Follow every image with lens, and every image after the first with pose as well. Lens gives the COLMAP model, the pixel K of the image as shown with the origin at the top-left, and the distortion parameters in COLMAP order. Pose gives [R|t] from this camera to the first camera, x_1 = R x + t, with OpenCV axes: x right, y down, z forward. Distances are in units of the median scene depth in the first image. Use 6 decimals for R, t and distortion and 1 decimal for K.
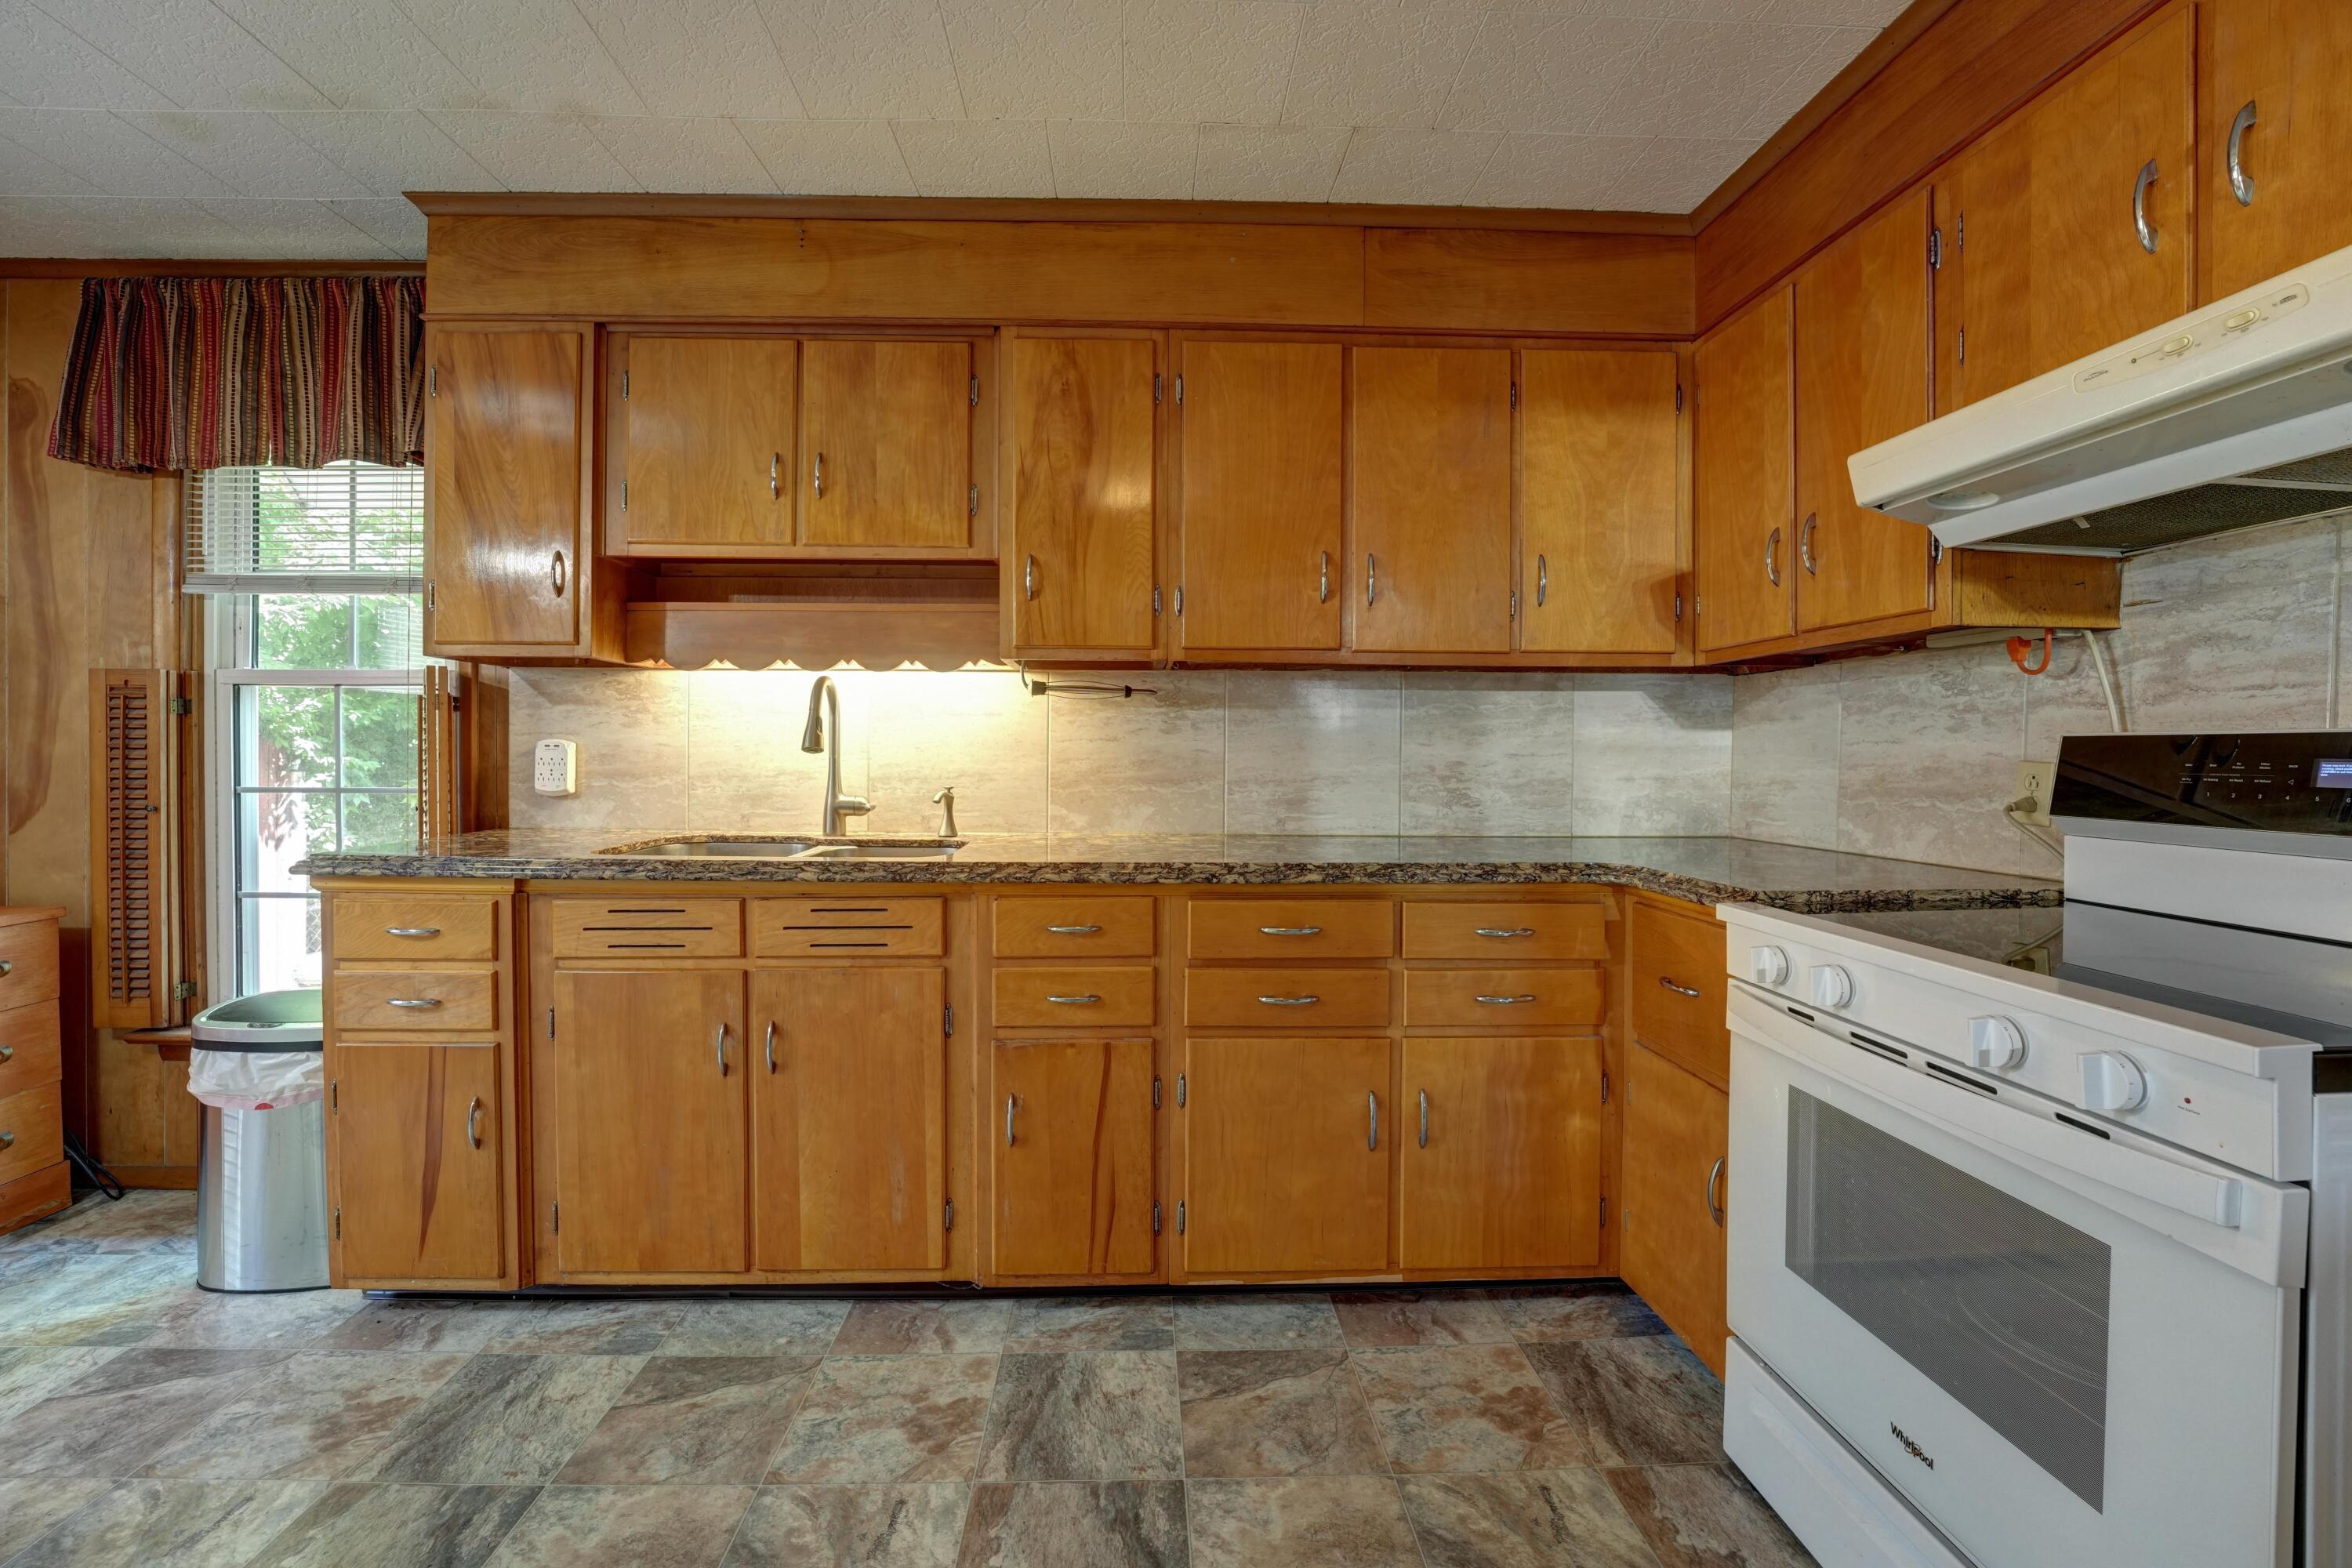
lens RADIAL K [[958.6, 0, 1165.1], [0, 958.6, 785.8], [0, 0, 1]] dist [-0.019821, 0.000293]
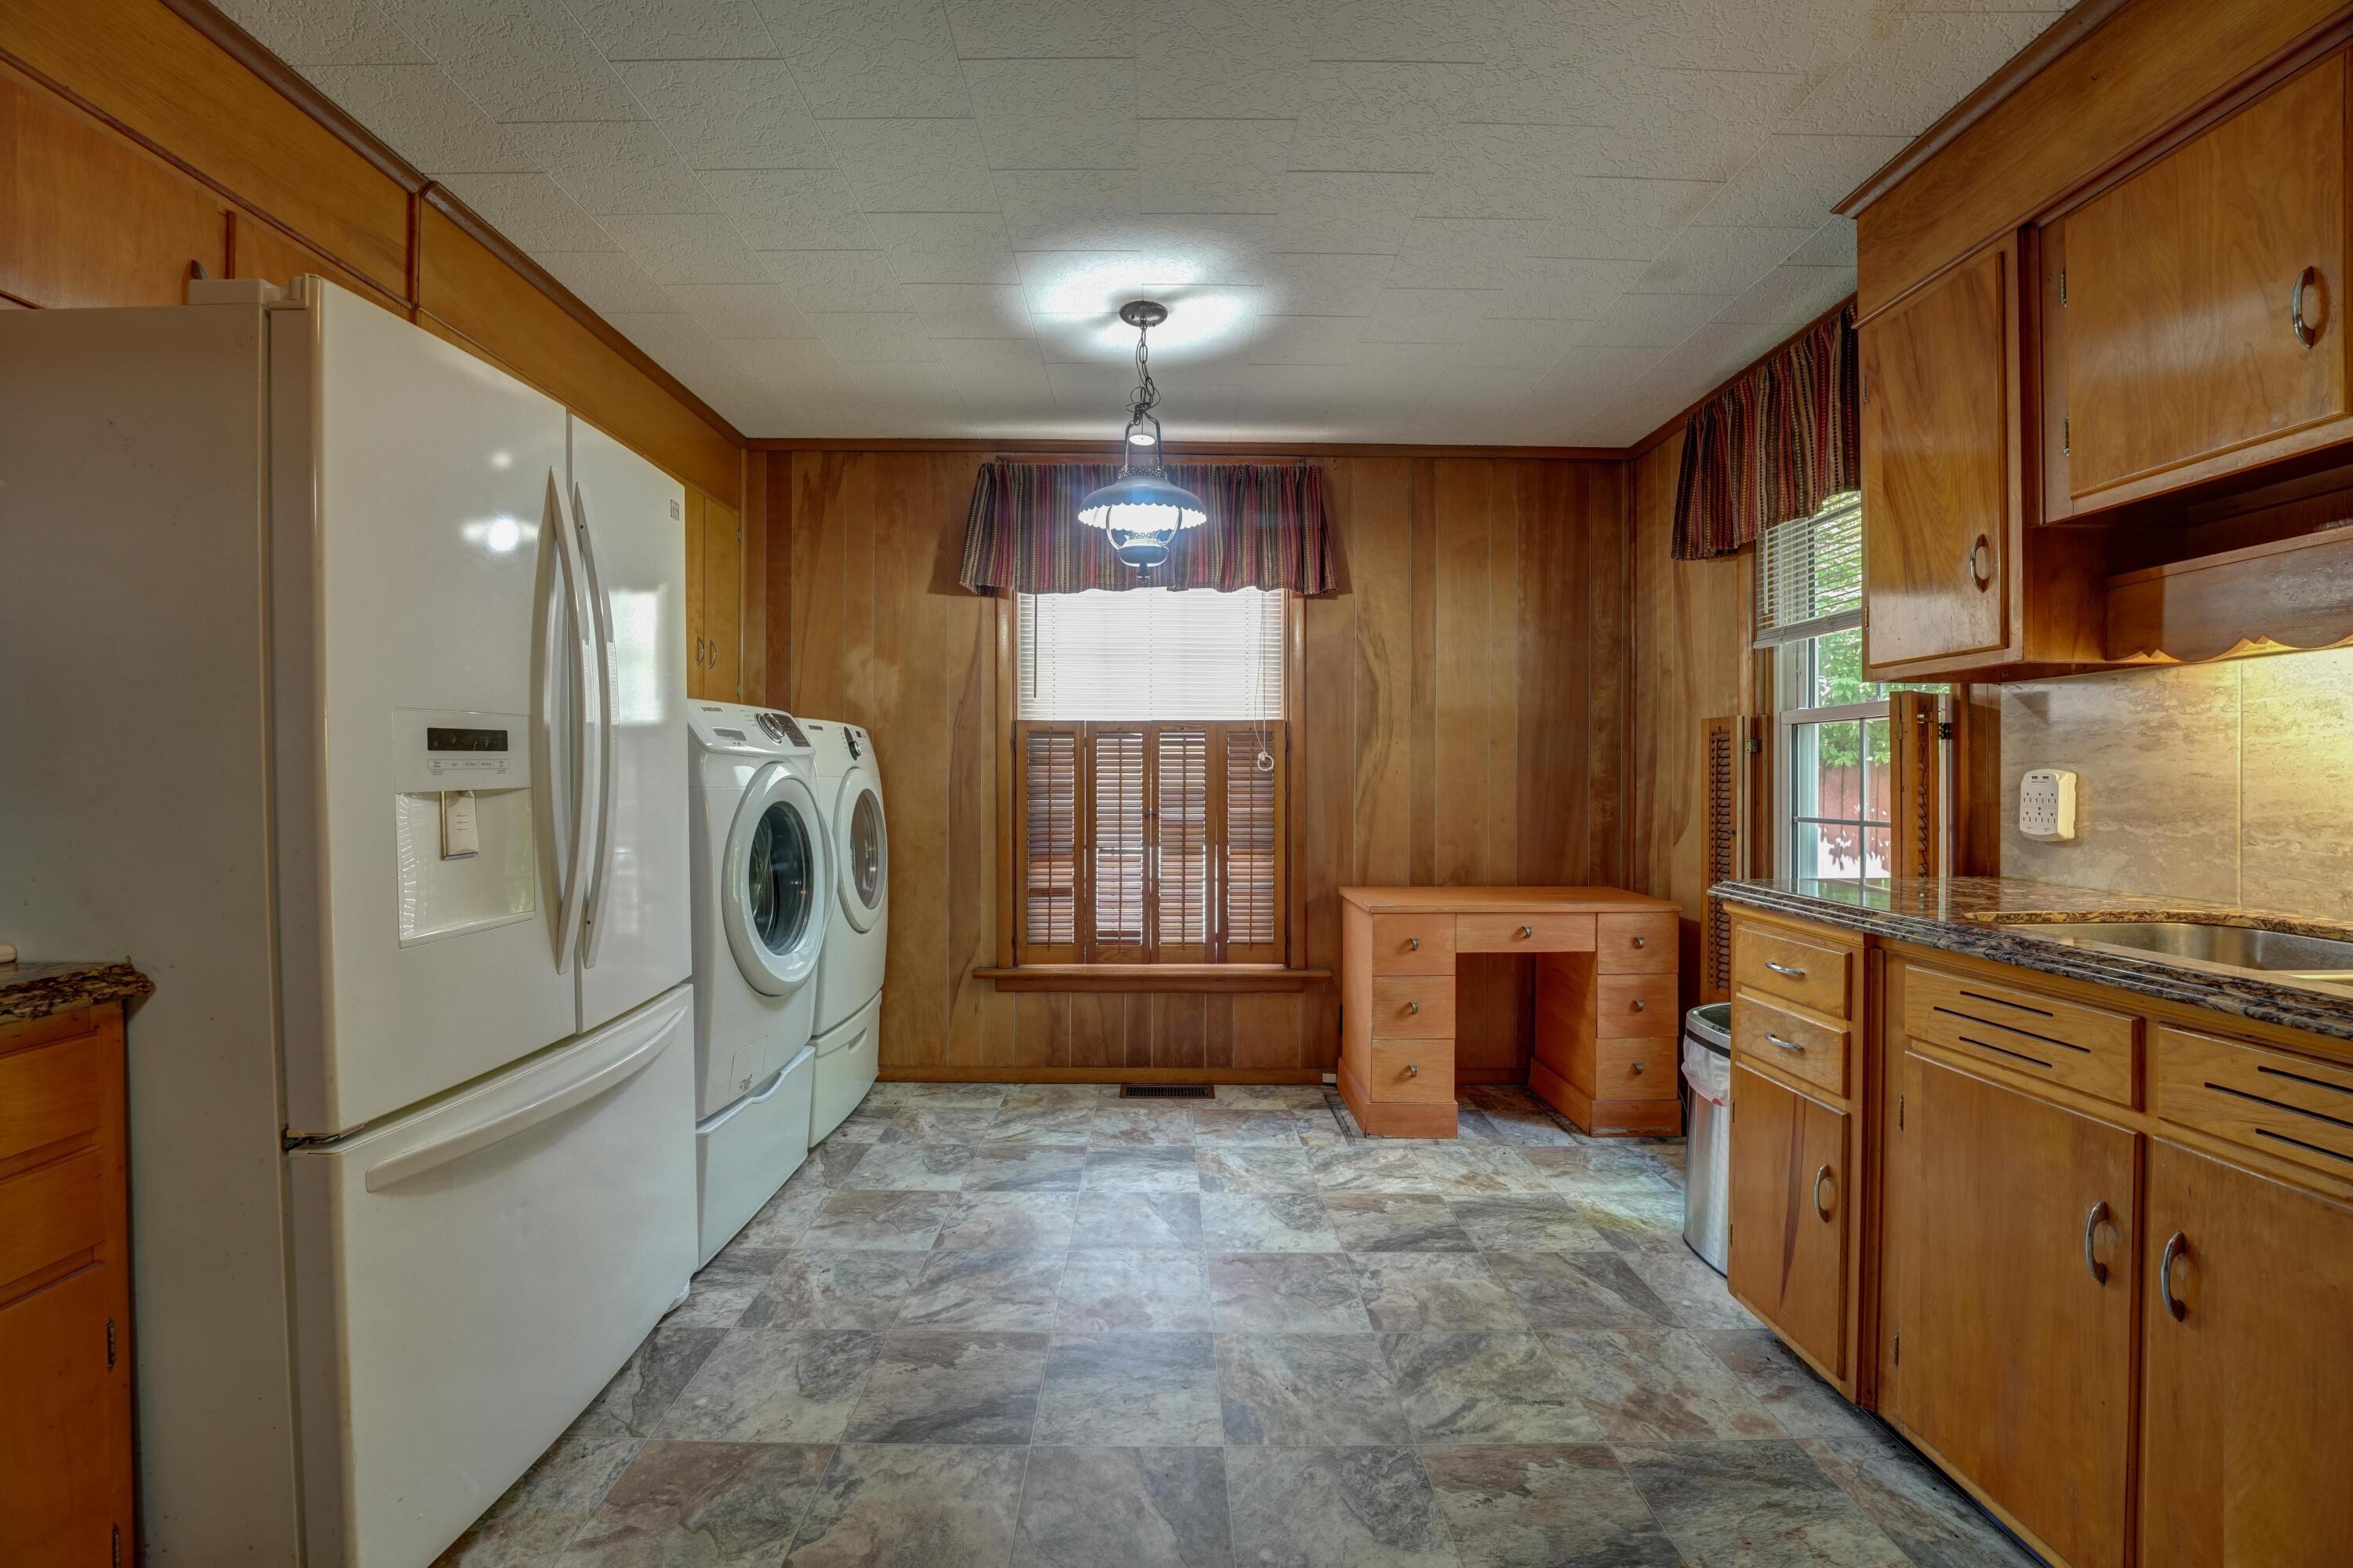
lens RADIAL K [[959.0, 0, 1165.6], [0, 959.0, 785.8], [0, 0, 1]] dist [-0.019821, 0.000293]
pose [[-0.019760, 0.001477, -0.999804, 0.166584], [-0.037131, 0.999308, 0.002210, -0.010846], [0.999115, 0.037167, -0.019692, 0.320465]]
